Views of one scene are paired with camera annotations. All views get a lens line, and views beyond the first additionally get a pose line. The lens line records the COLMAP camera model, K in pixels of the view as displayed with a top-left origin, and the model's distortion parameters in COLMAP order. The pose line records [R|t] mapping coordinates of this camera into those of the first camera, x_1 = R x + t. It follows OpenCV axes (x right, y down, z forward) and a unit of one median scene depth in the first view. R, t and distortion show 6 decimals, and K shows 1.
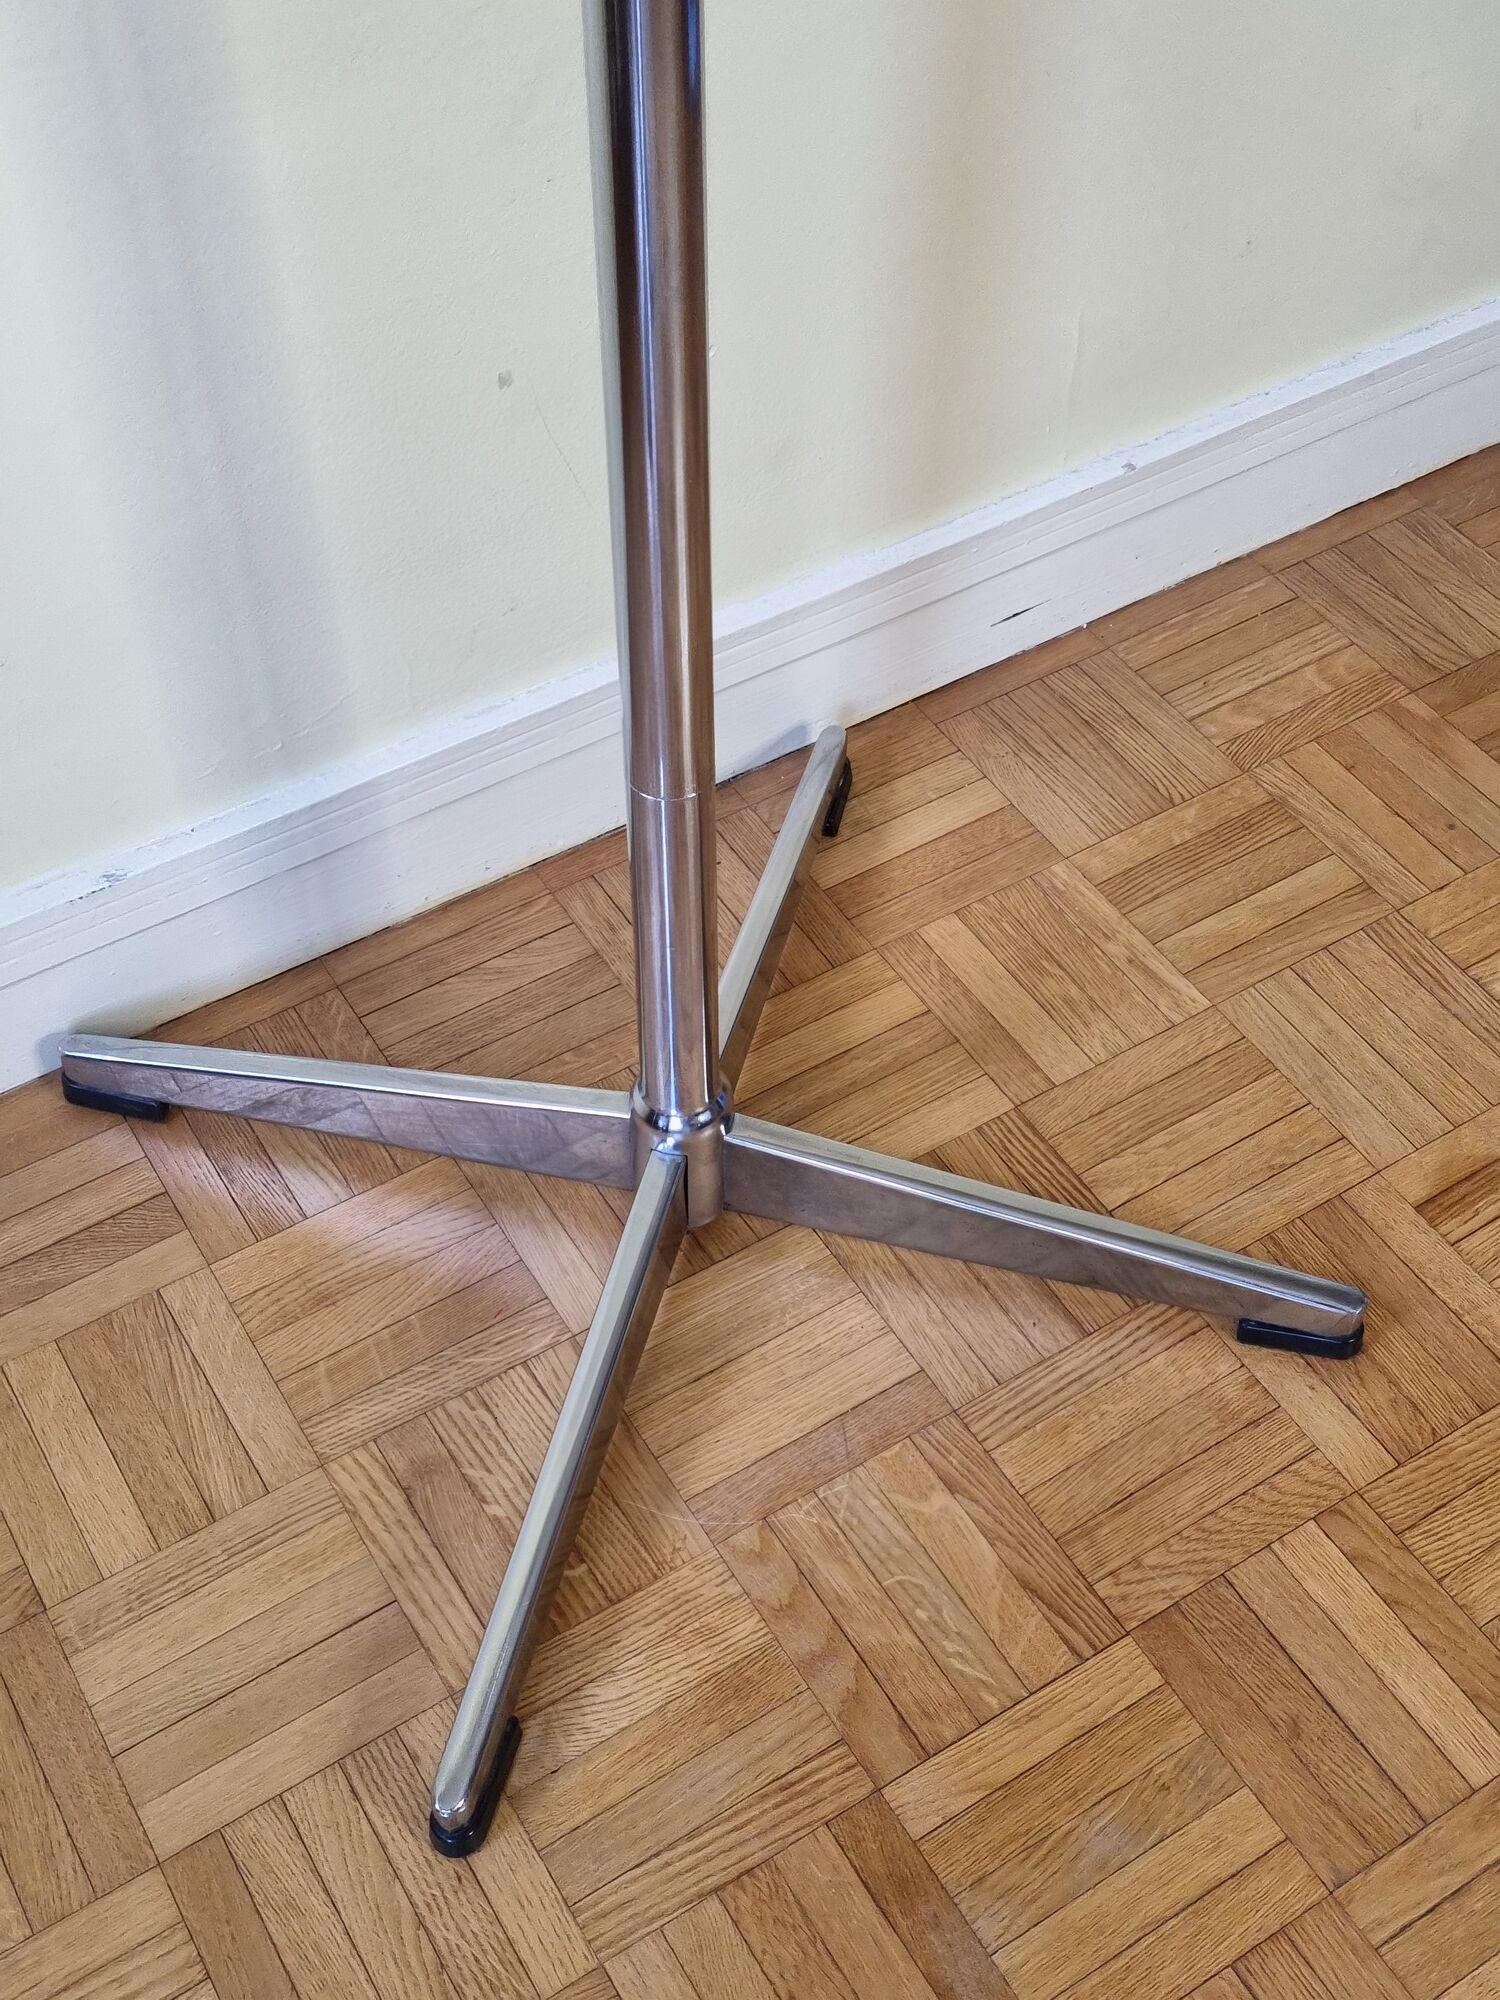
lens RADIAL K [[2336.1, 0, 750.0], [0, 2336.1, 1000.0], [0, 0, 1]] dist [0.038150, 0.020505]
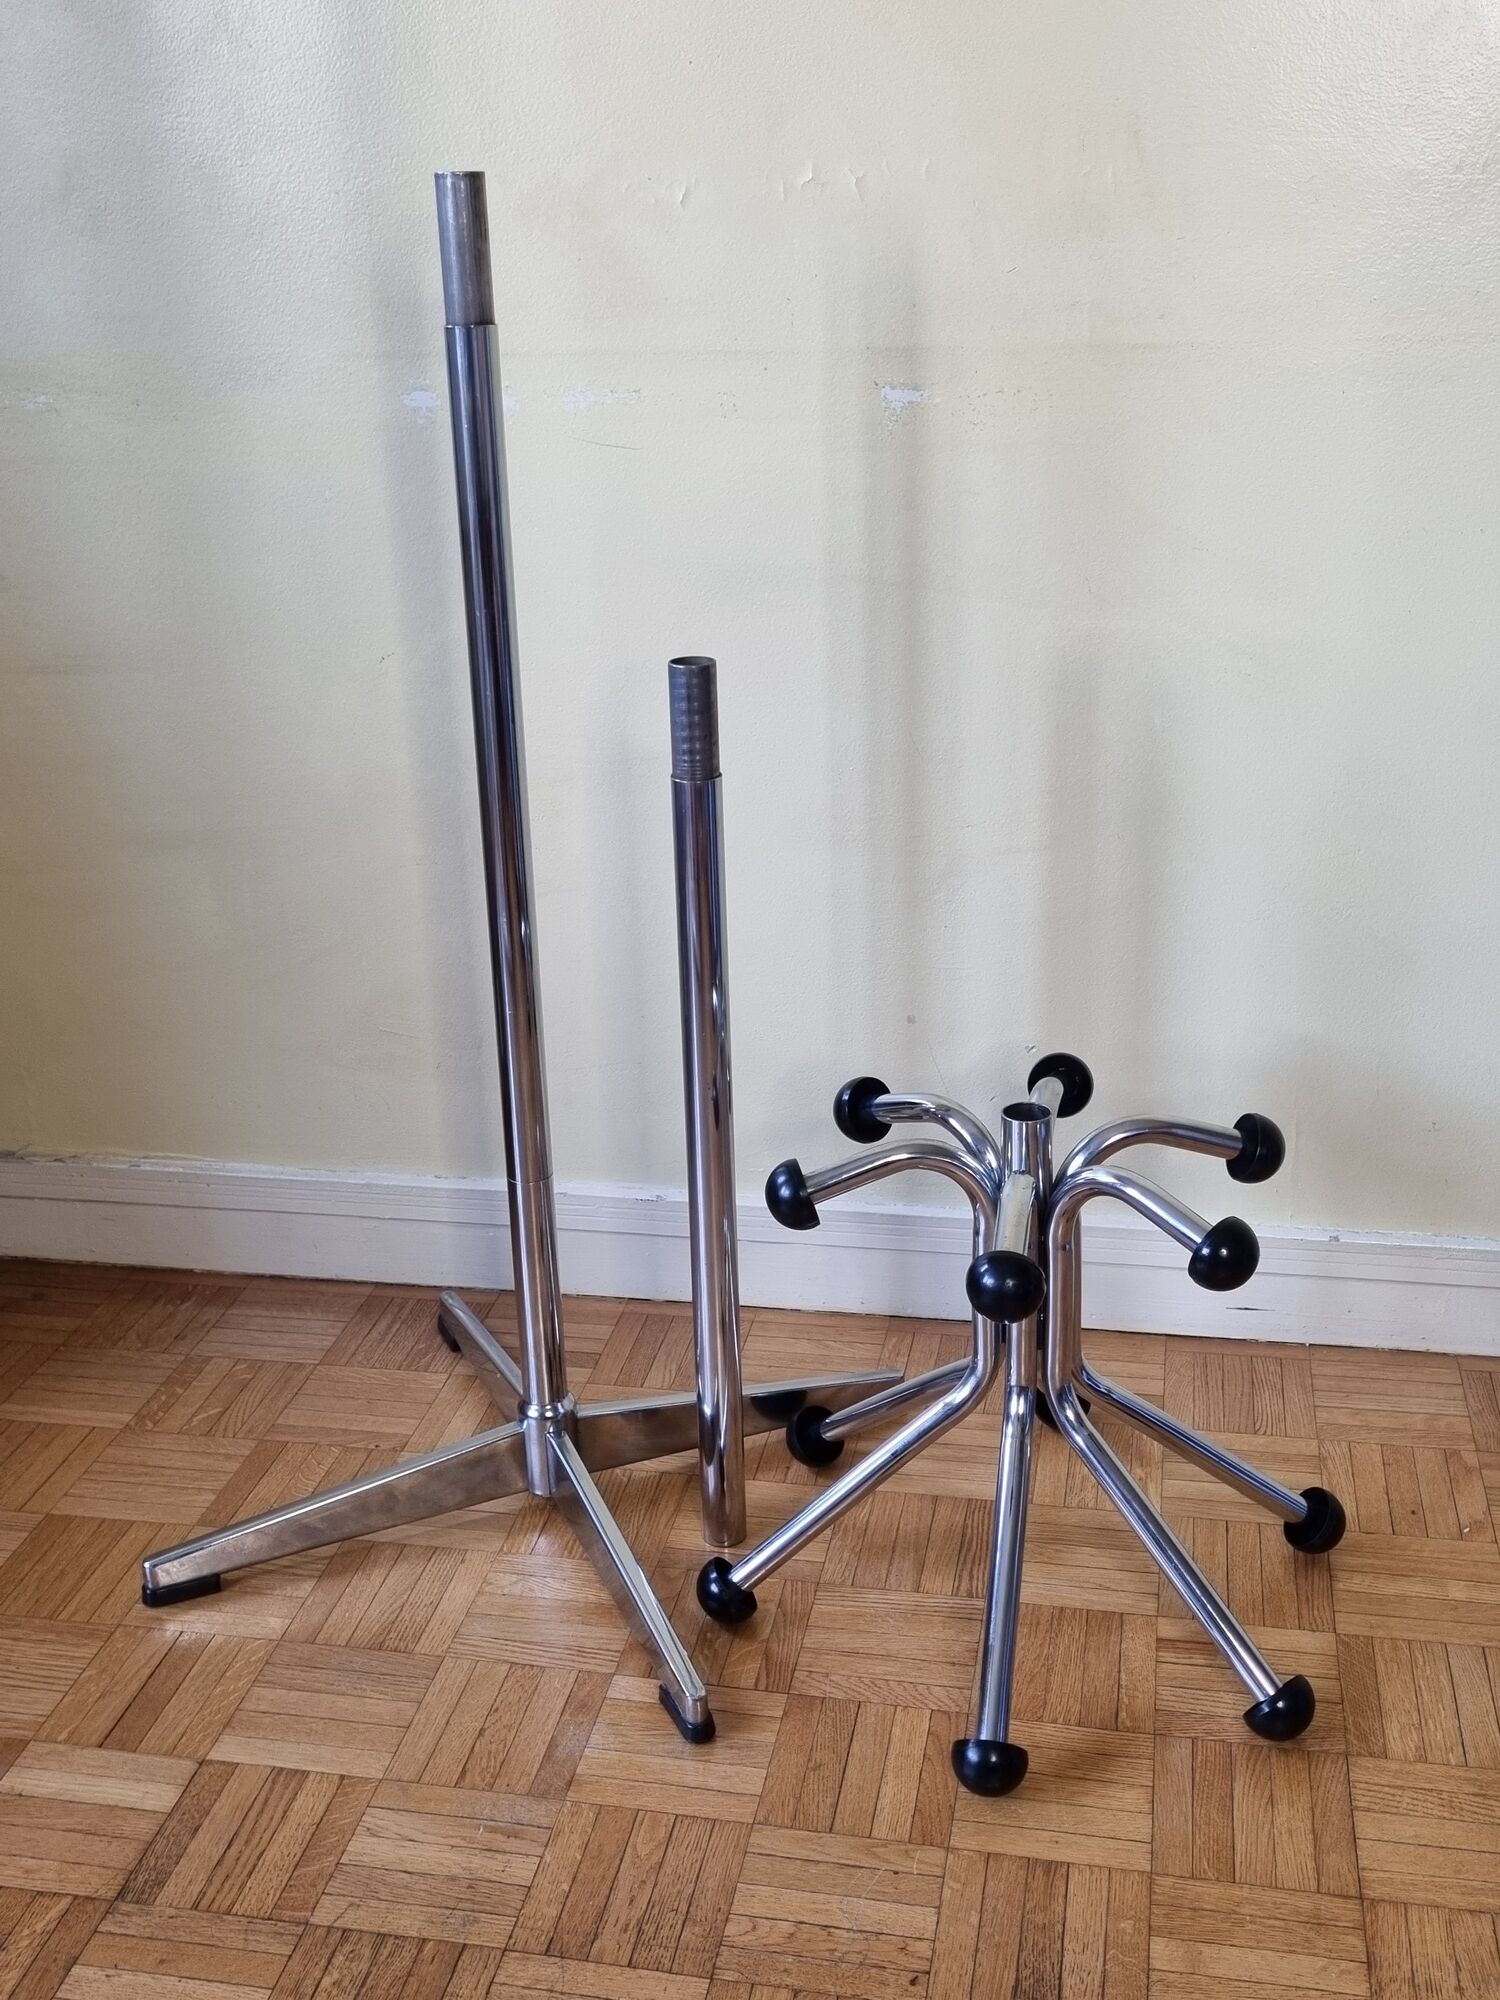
lens RADIAL K [[2082.8, 0, 765.3], [0, 2082.8, 998.4], [0, 0, 1]] dist [0.045758, 0.023625]
pose [[0.732223, 0.224302, -0.643069, 0.965706], [-0.490767, 0.828452, -0.269843, 0.259782], [0.472226, 0.513182, 0.716692, -0.329059]]
